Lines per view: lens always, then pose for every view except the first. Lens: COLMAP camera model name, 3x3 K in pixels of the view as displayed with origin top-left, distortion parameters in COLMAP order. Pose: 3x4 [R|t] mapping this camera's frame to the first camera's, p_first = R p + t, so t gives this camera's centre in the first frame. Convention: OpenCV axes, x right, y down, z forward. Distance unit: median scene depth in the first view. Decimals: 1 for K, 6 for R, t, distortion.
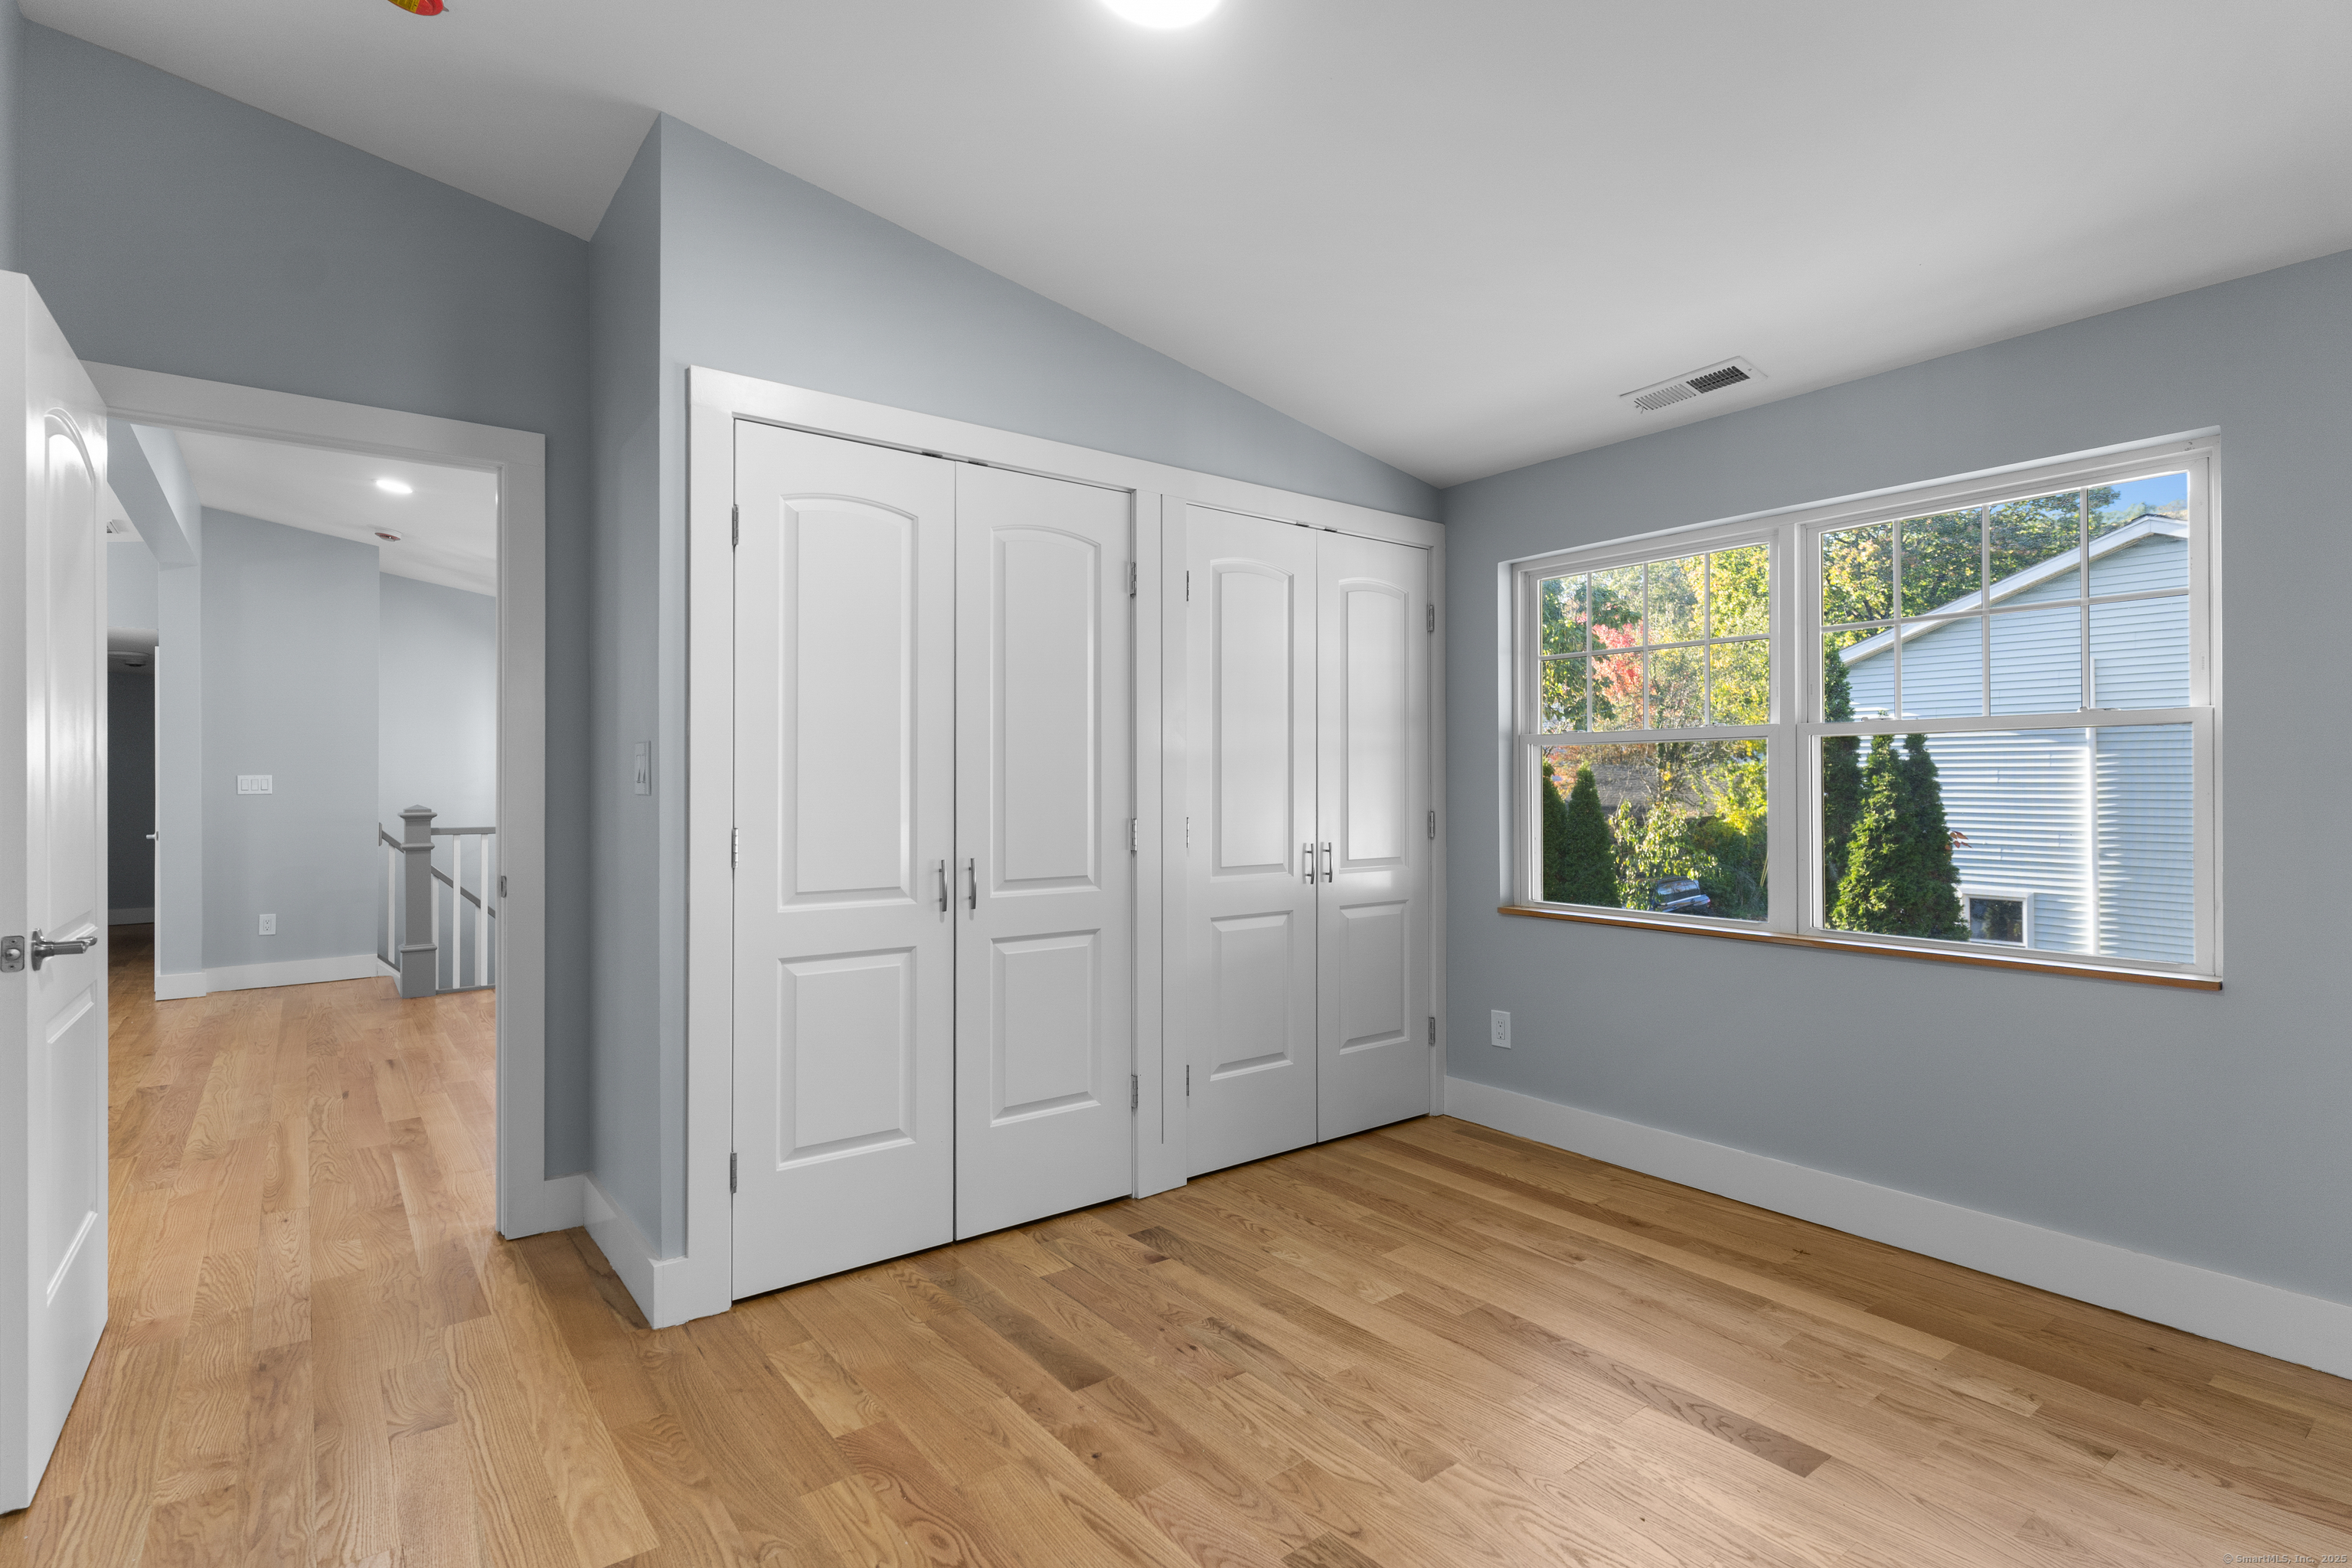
lens RADIAL K [[1132.6, 0, 1167.0], [0, 1132.6, 785.0], [0, 0, 1]] dist [0.010809, -0.003910]
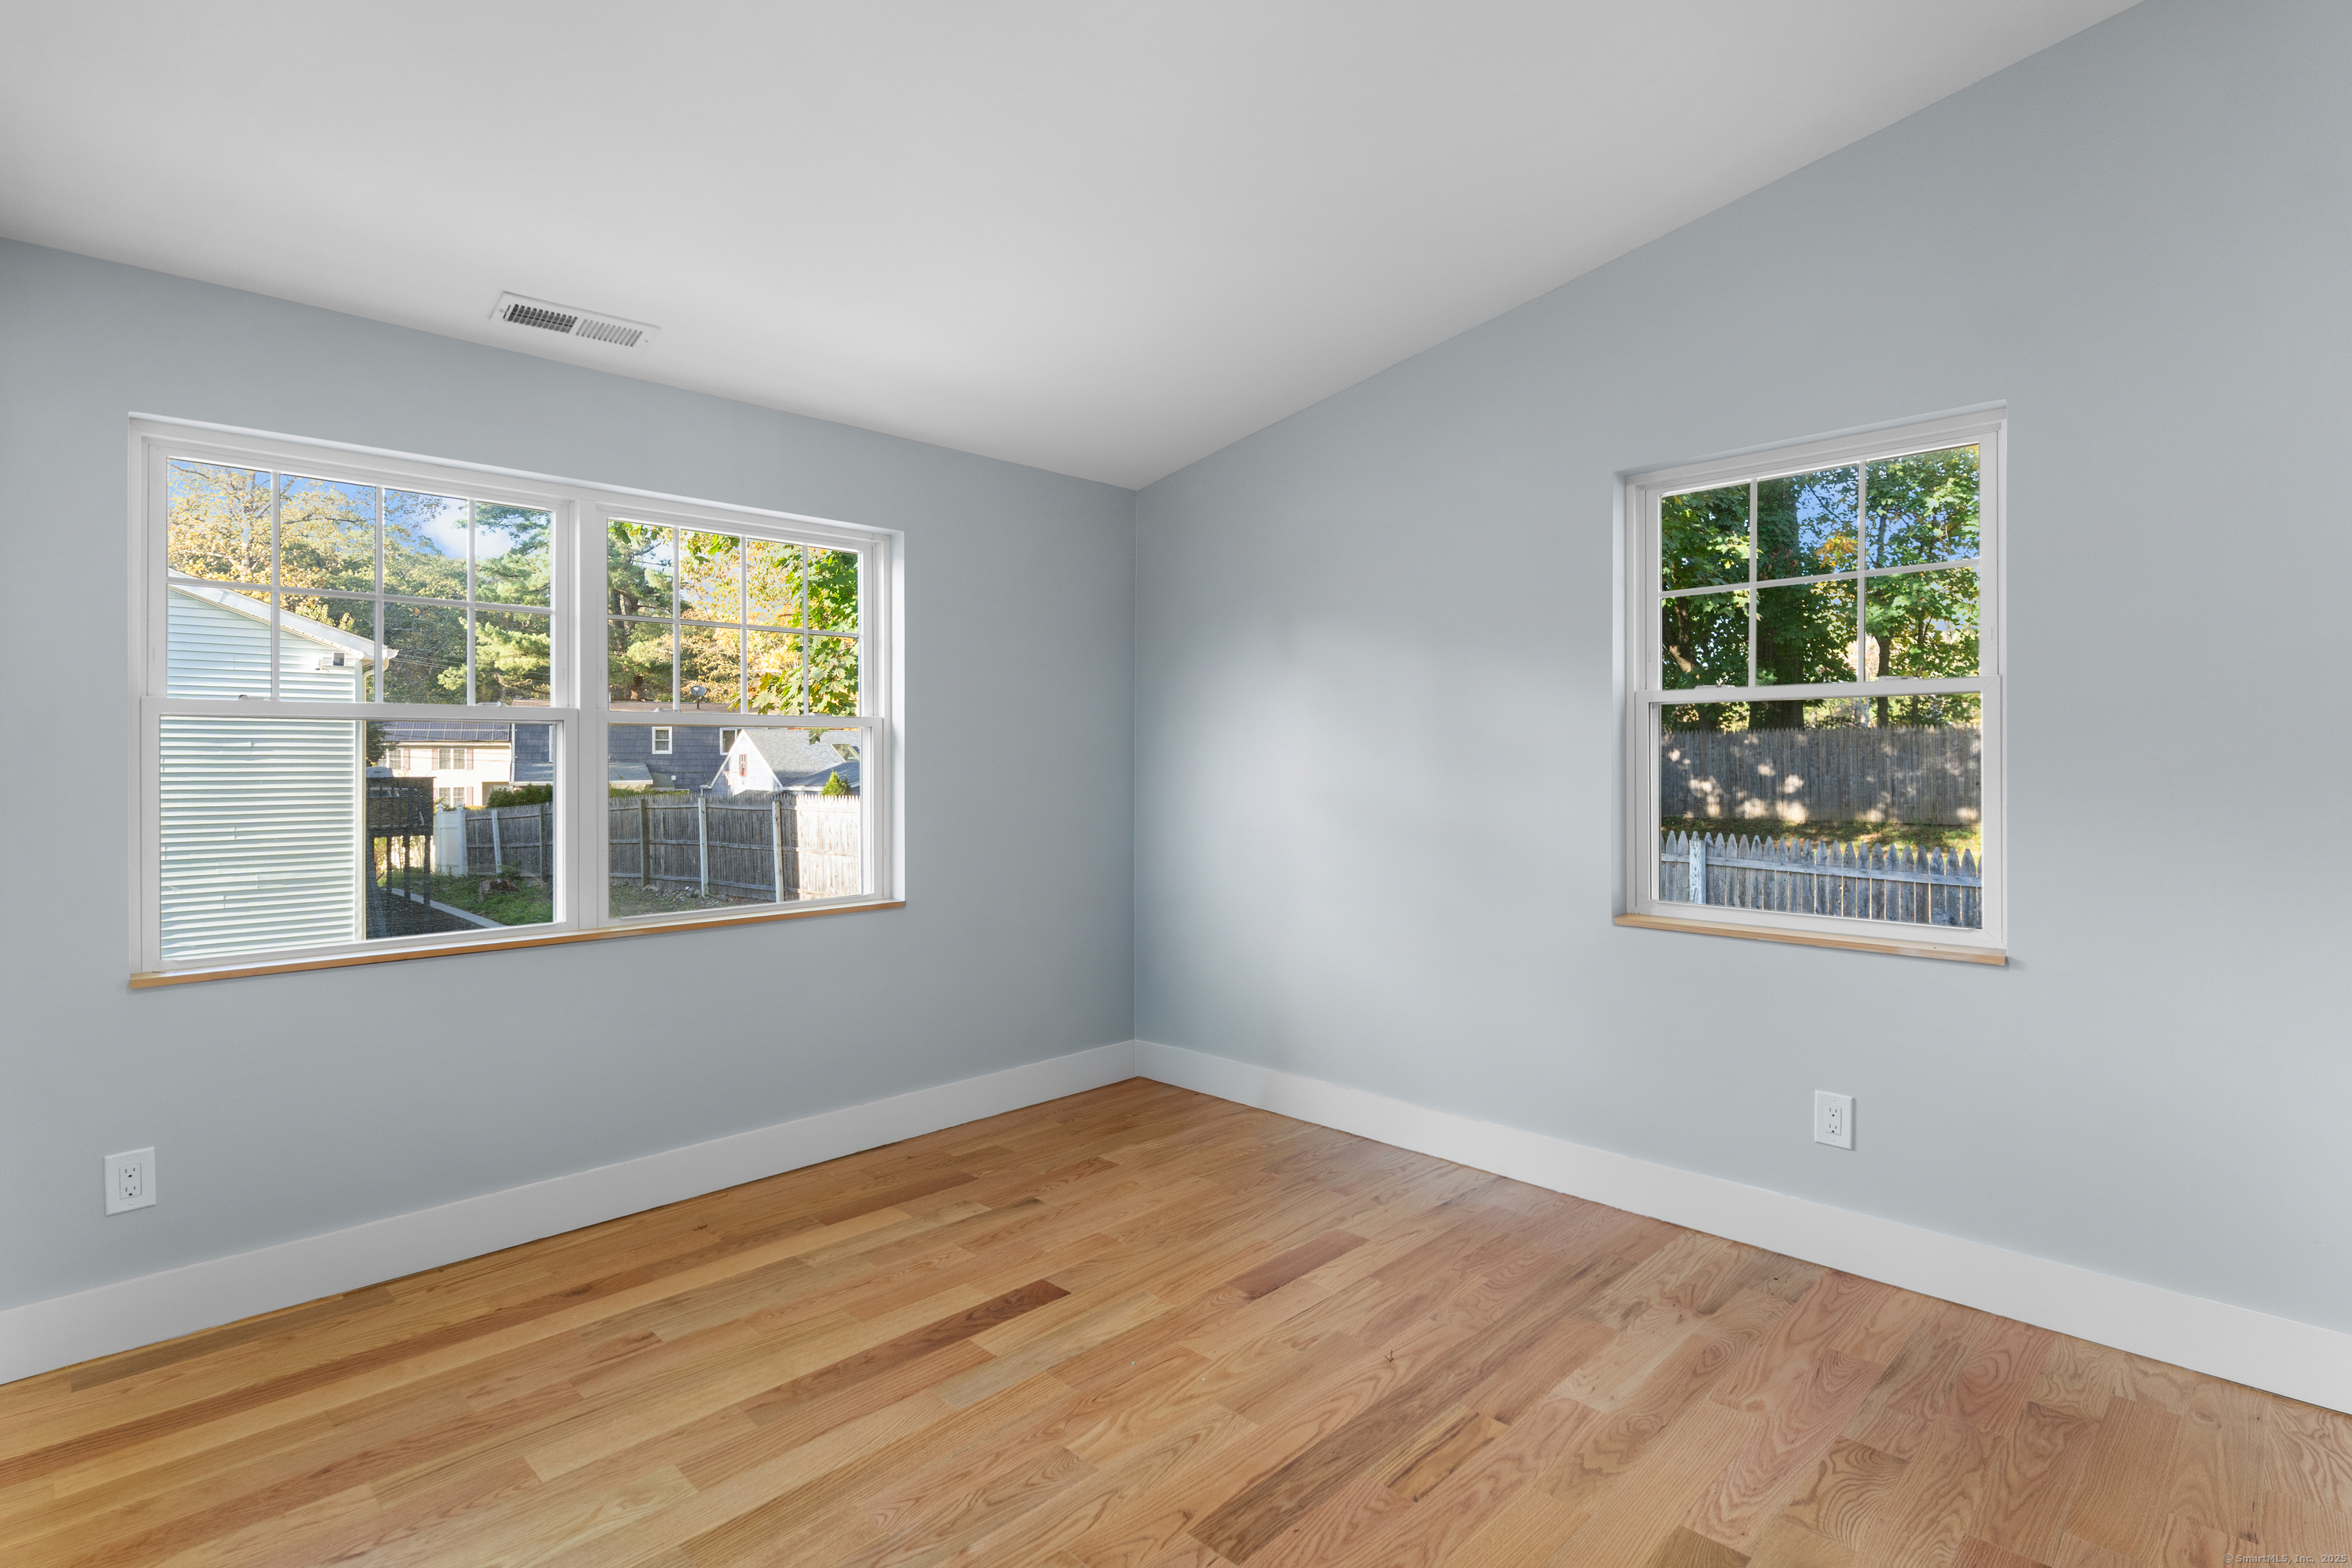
lens RADIAL K [[1132.6, 0, 1177.8], [0, 1132.6, 759.6], [0, 0, 1]] dist [0.010809, -0.003910]
pose [[-0.123592, 0.005157, 0.992320, -0.513617], [0.010605, 0.999936, -0.003876, -0.003144], [-0.992276, 0.010044, -0.123639, 0.694543]]
